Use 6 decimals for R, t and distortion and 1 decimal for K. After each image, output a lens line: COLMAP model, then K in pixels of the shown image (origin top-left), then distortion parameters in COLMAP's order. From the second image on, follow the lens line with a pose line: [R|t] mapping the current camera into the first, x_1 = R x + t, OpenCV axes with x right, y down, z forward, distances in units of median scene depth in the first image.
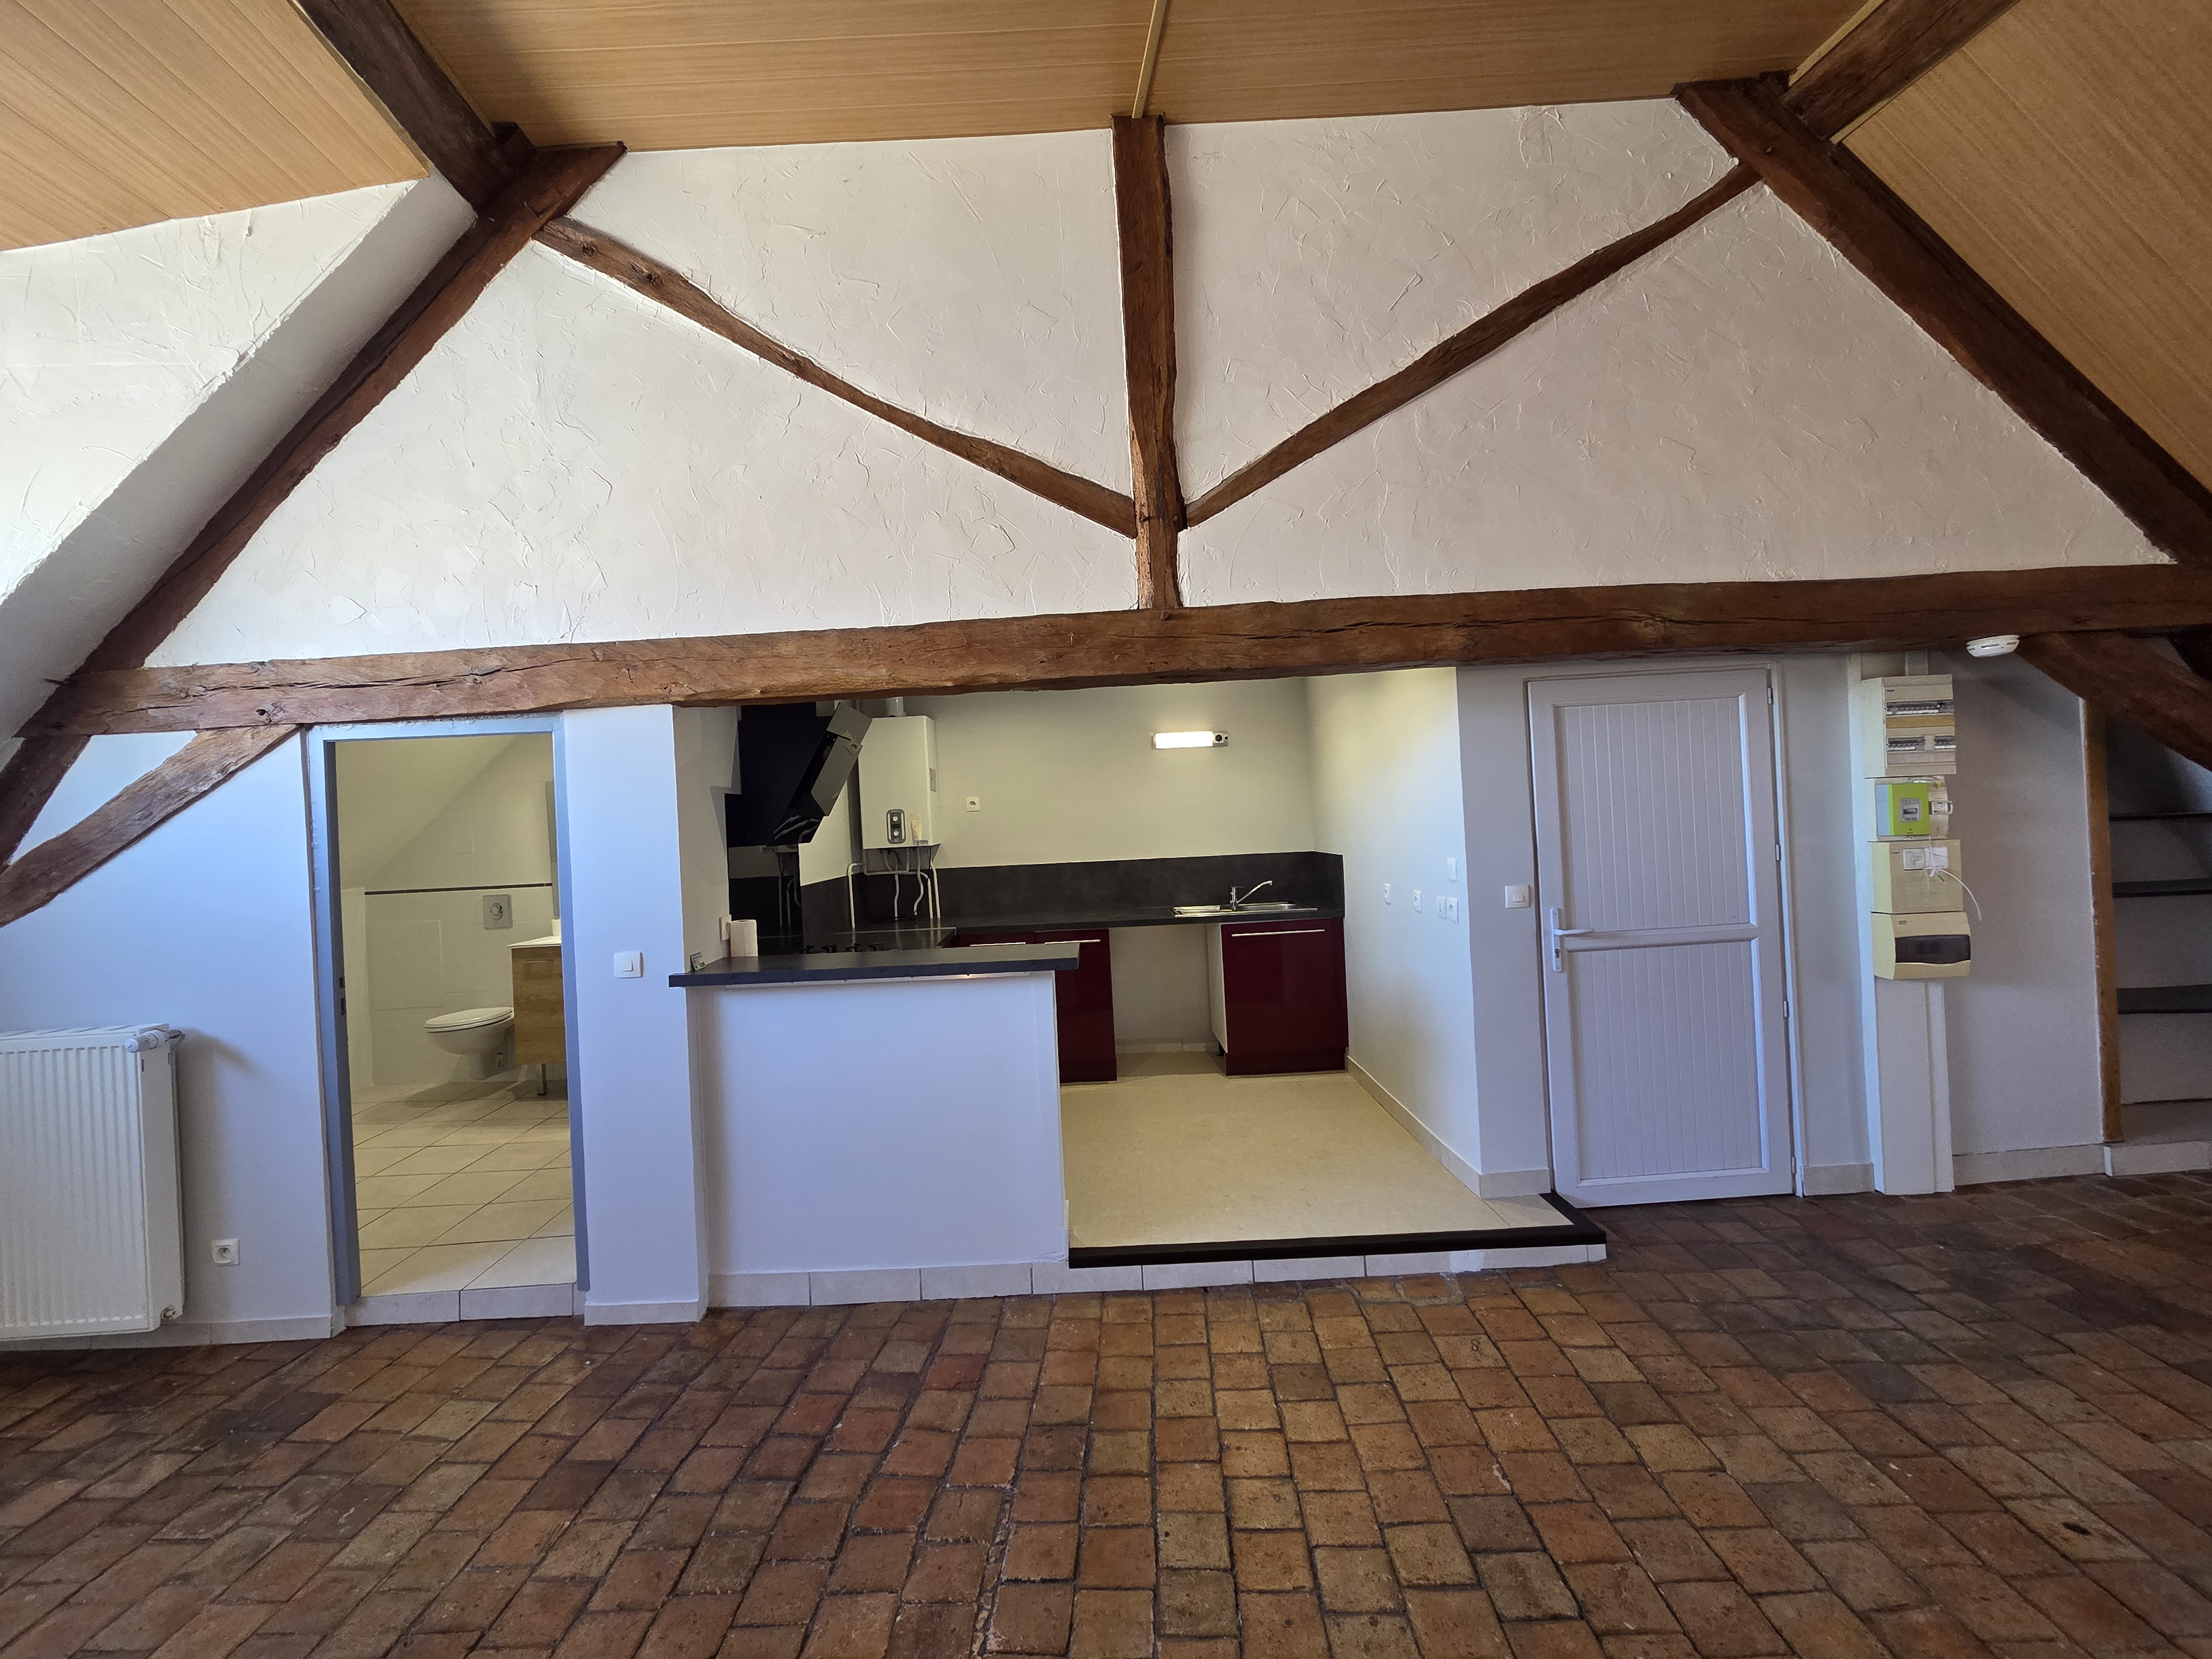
lens RADIAL K [[902.6, 0, 1093.2], [0, 902.6, 820.2], [0, 0, 1]] dist [0.000725, -0.000349]
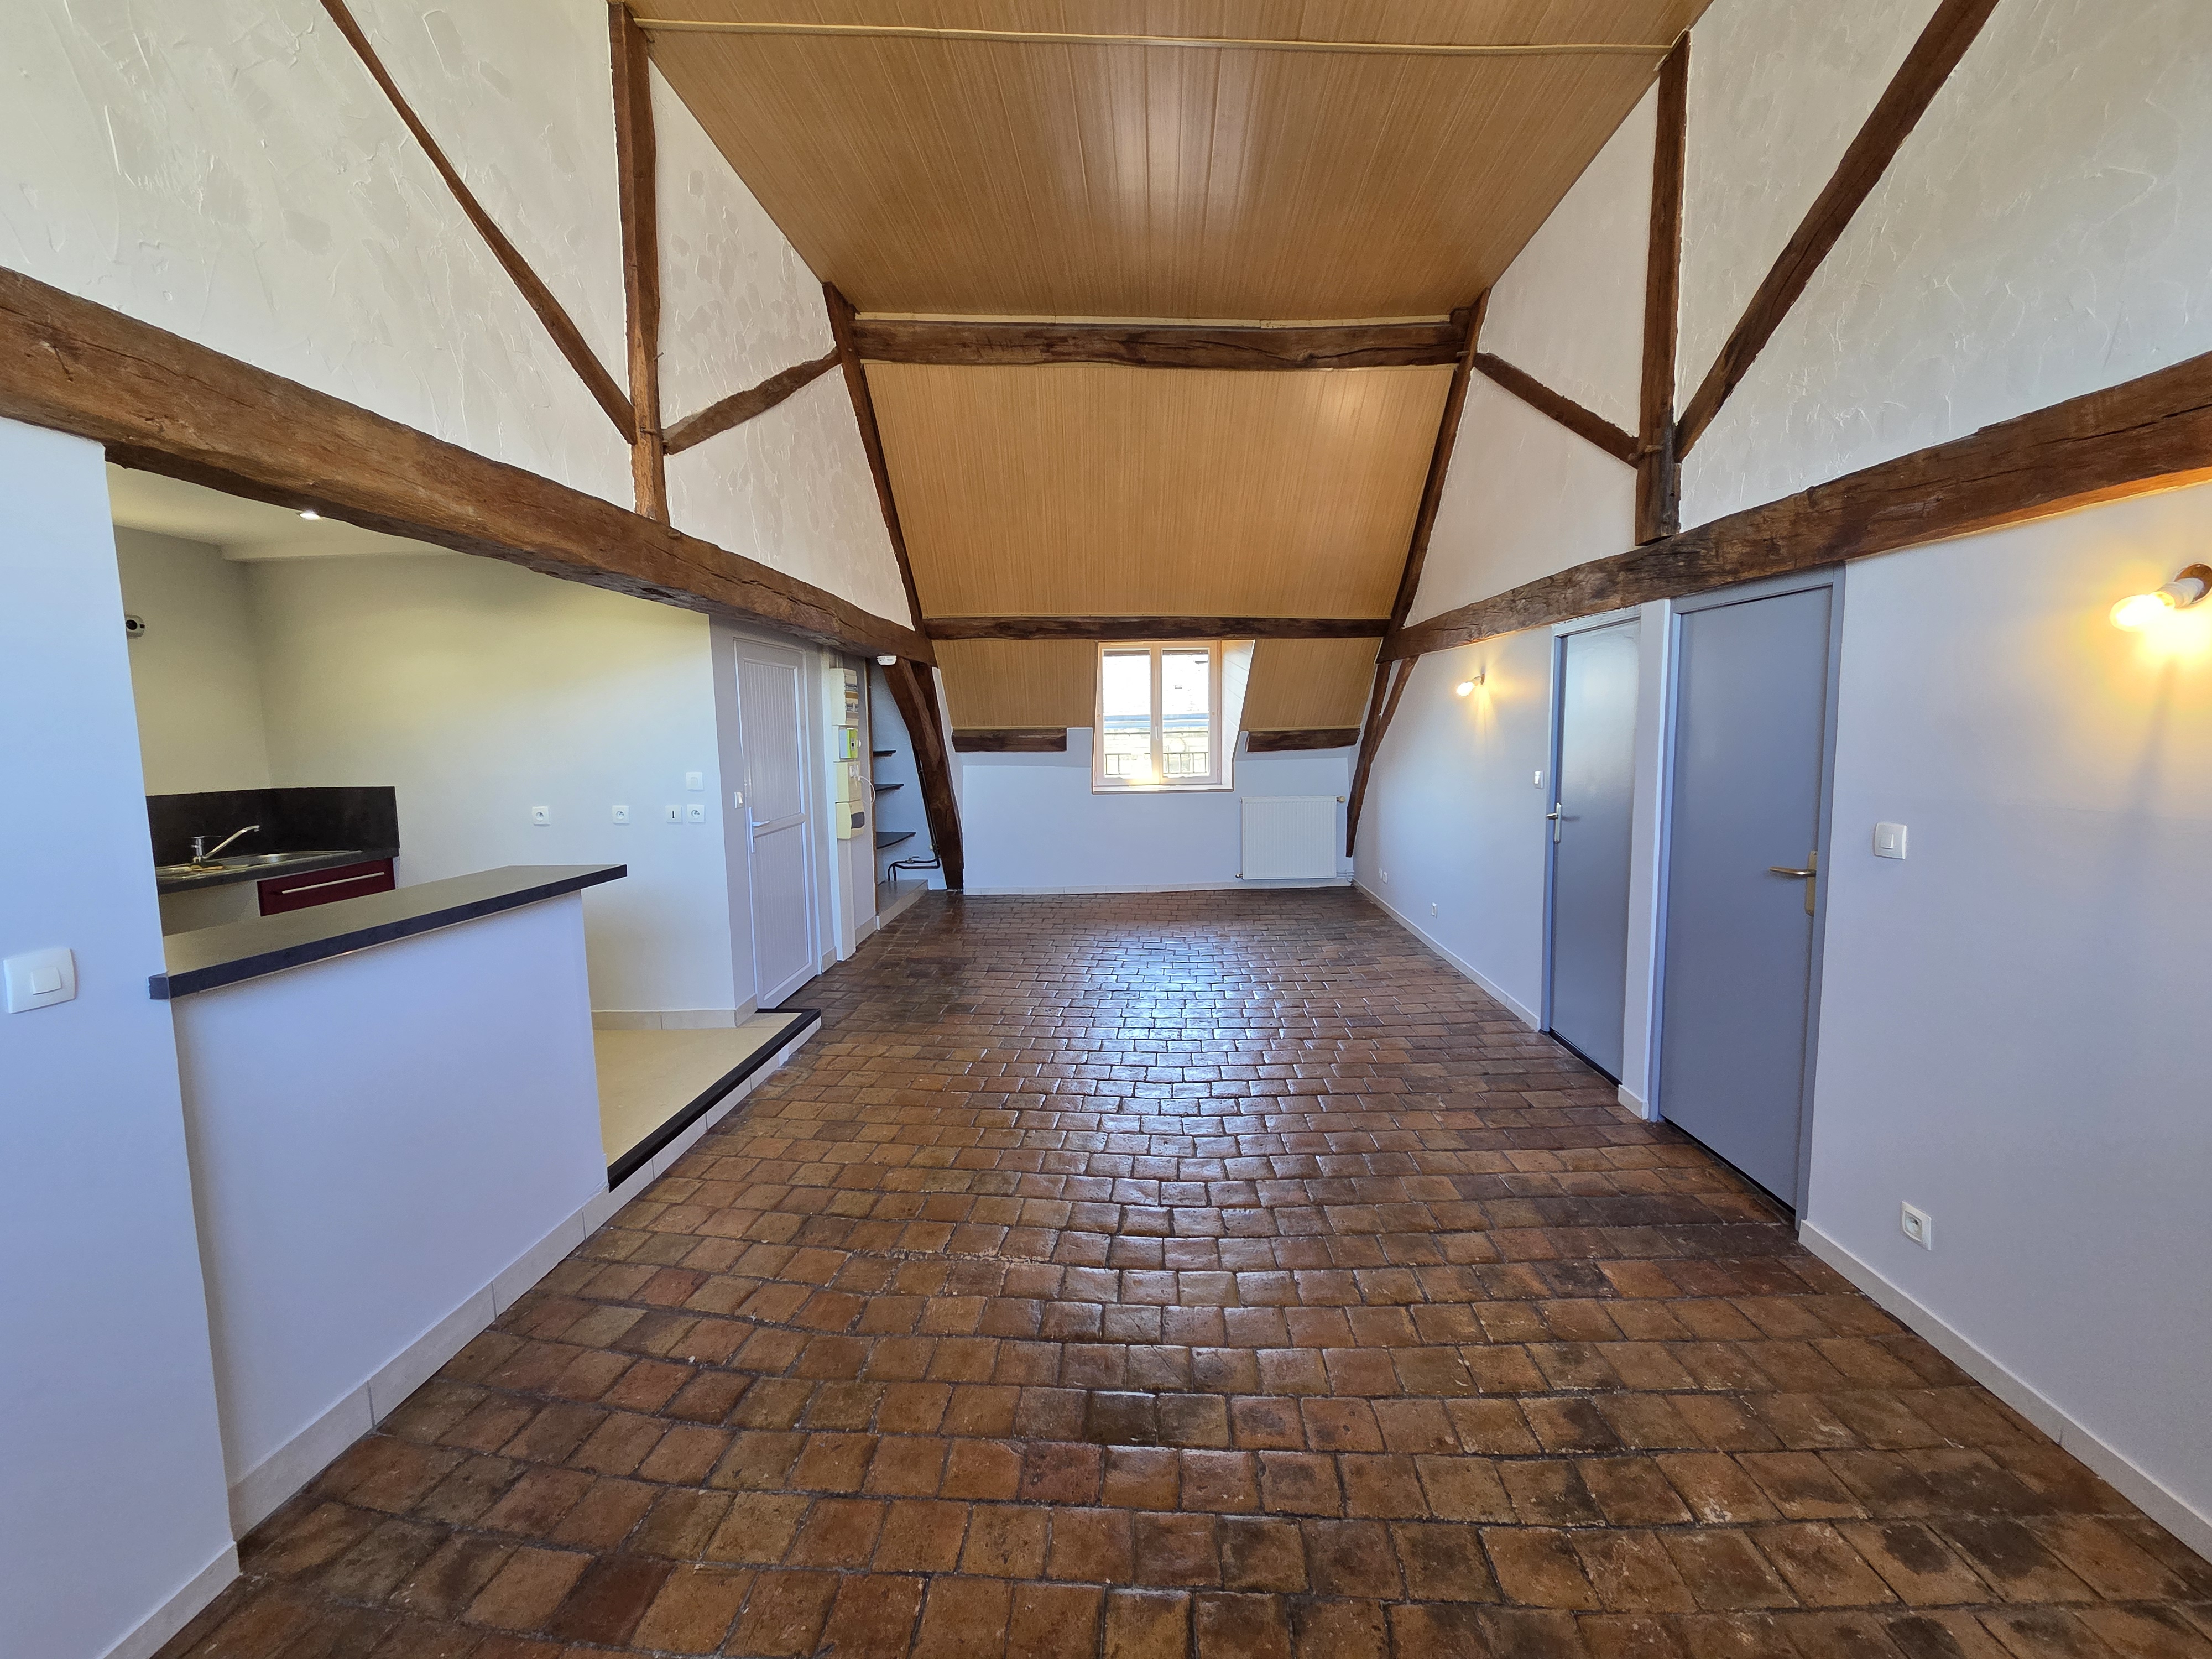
lens RADIAL K [[902.6, 0, 1093.2], [0, 902.6, 820.2], [0, 0, 1]] dist [0.000725, -0.000349]
pose [[0.073087, -0.051623, 0.995989, -0.937902], [0.015911, 0.998593, 0.050590, 0.062559], [-0.997199, 0.012149, 0.073805, 0.418304]]
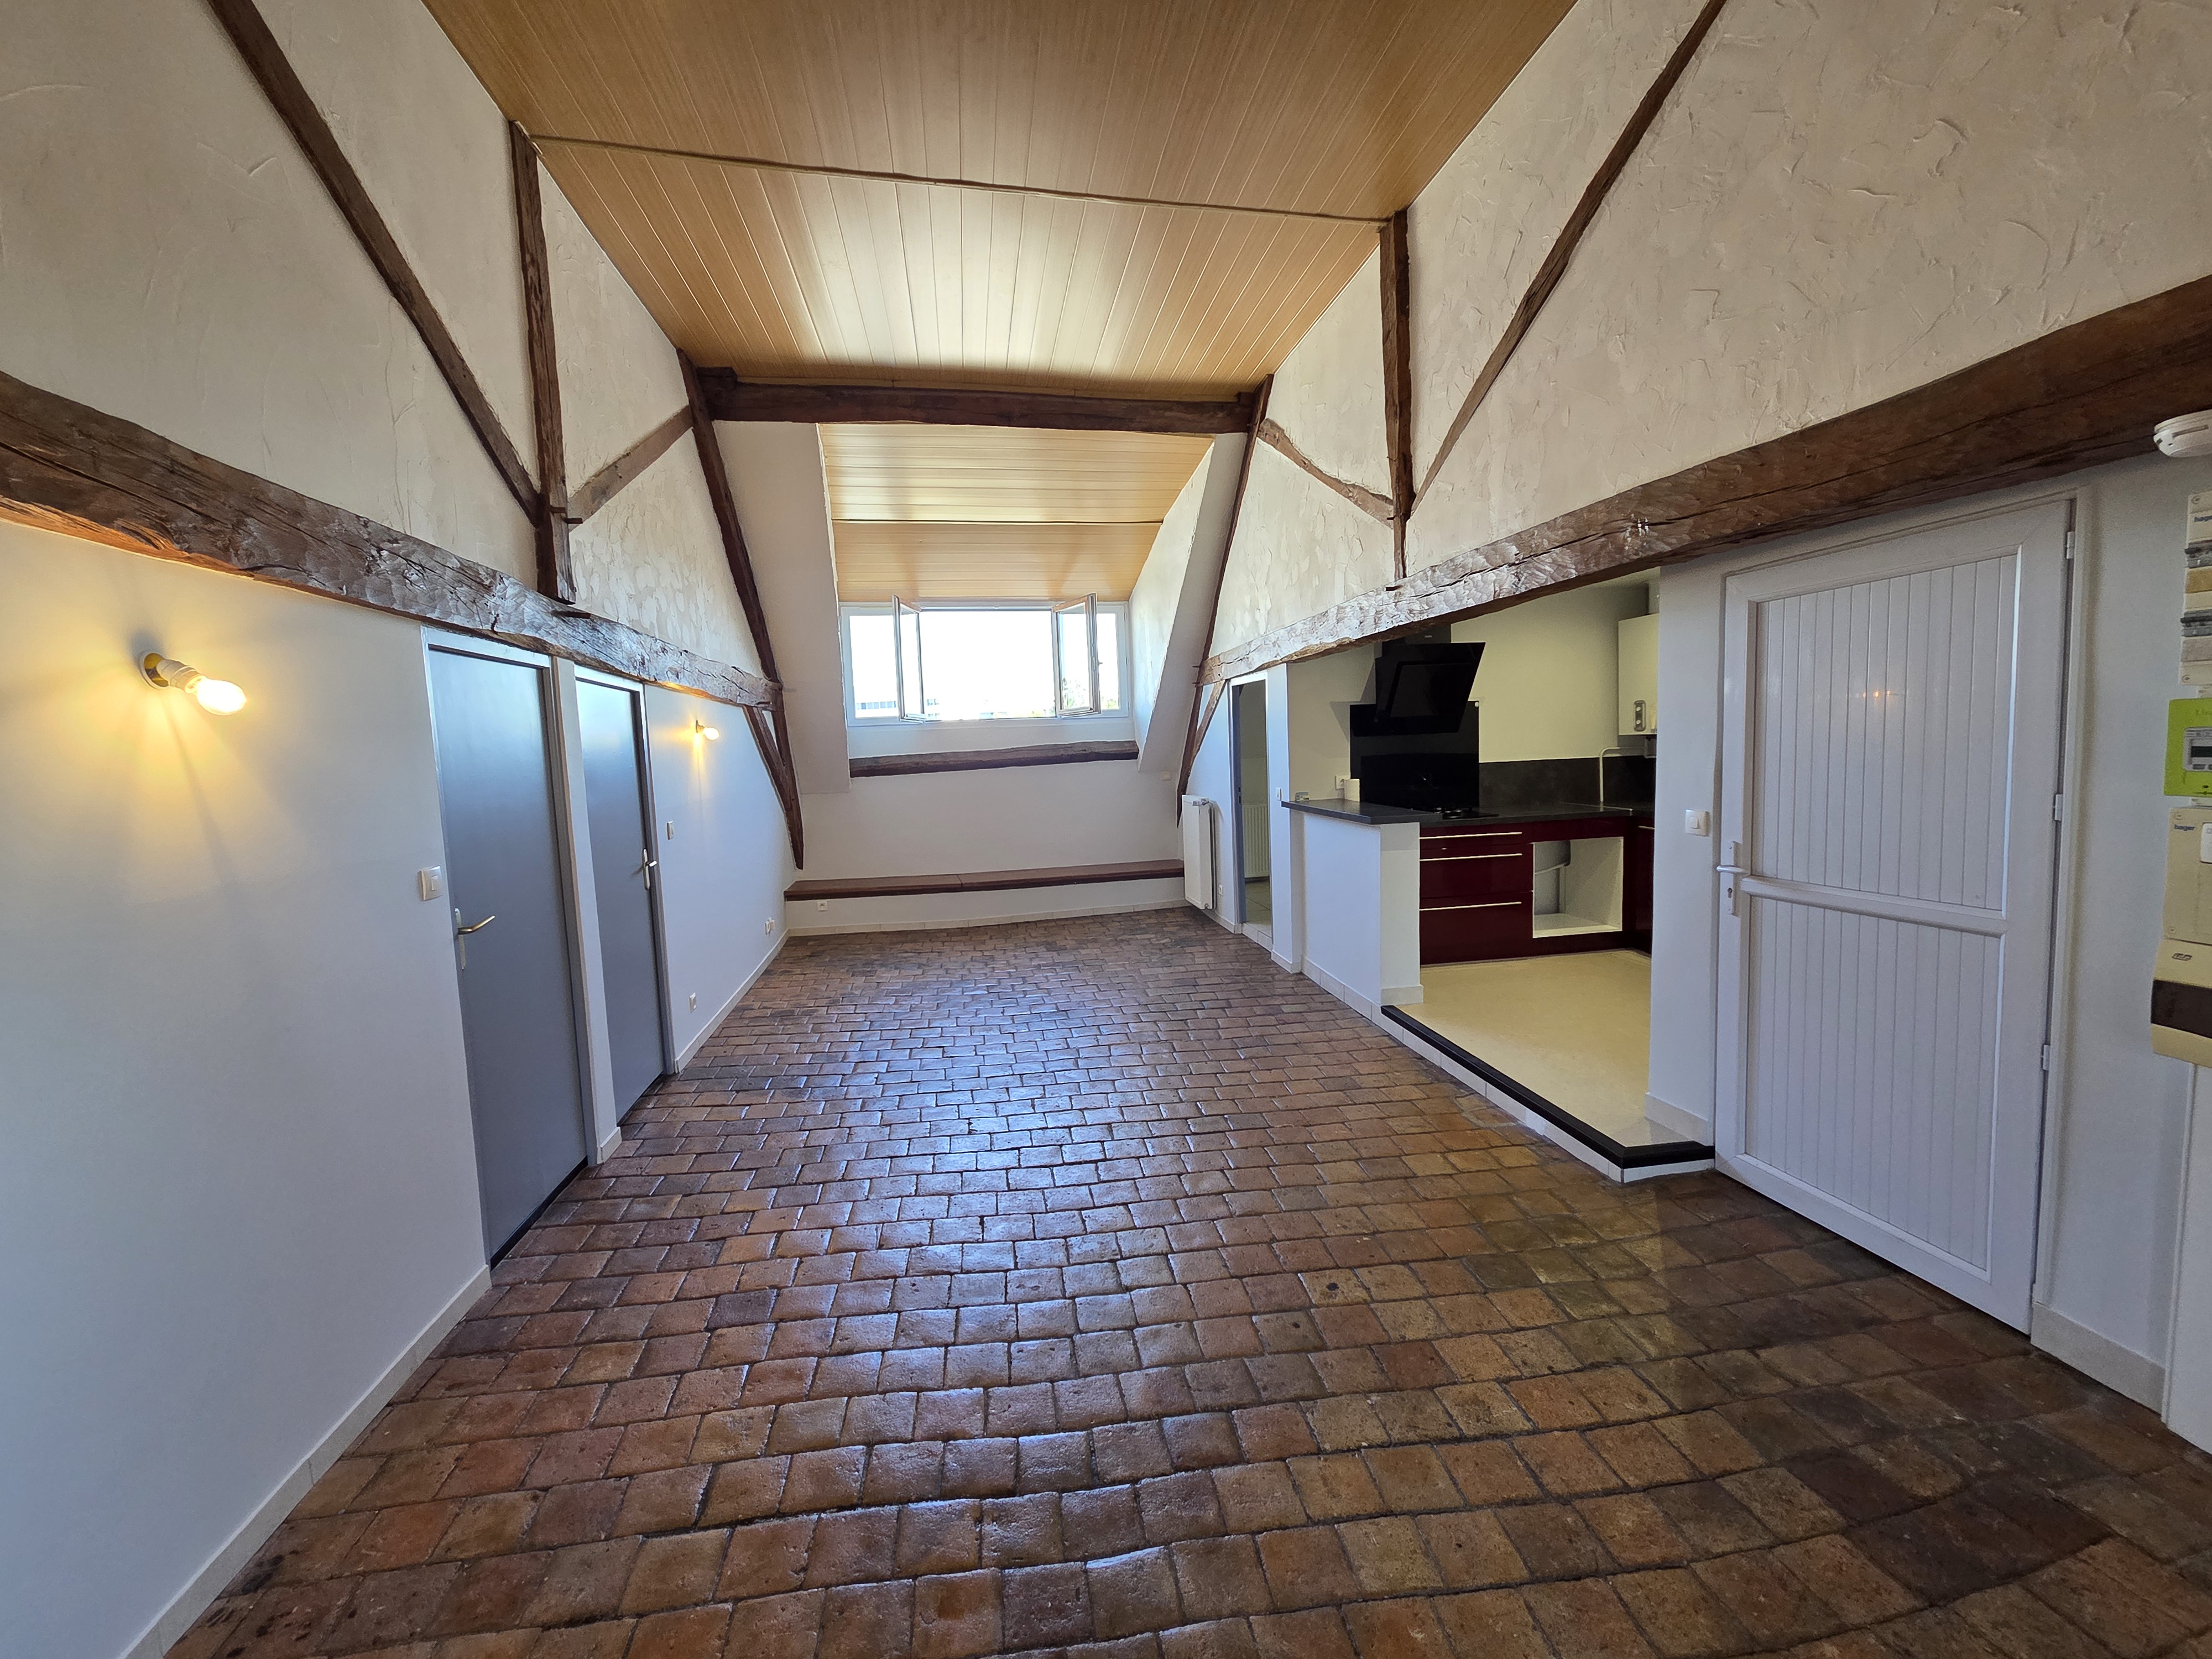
lens RADIAL K [[902.6, 0, 1093.2], [0, 902.6, 820.2], [0, 0, 1]] dist [0.000725, -0.000349]
pose [[0.139789, 0.126981, -0.982005, 1.438216], [0.035596, 0.990458, 0.133141, -0.068005], [0.989541, -0.053567, 0.133935, 0.311431]]
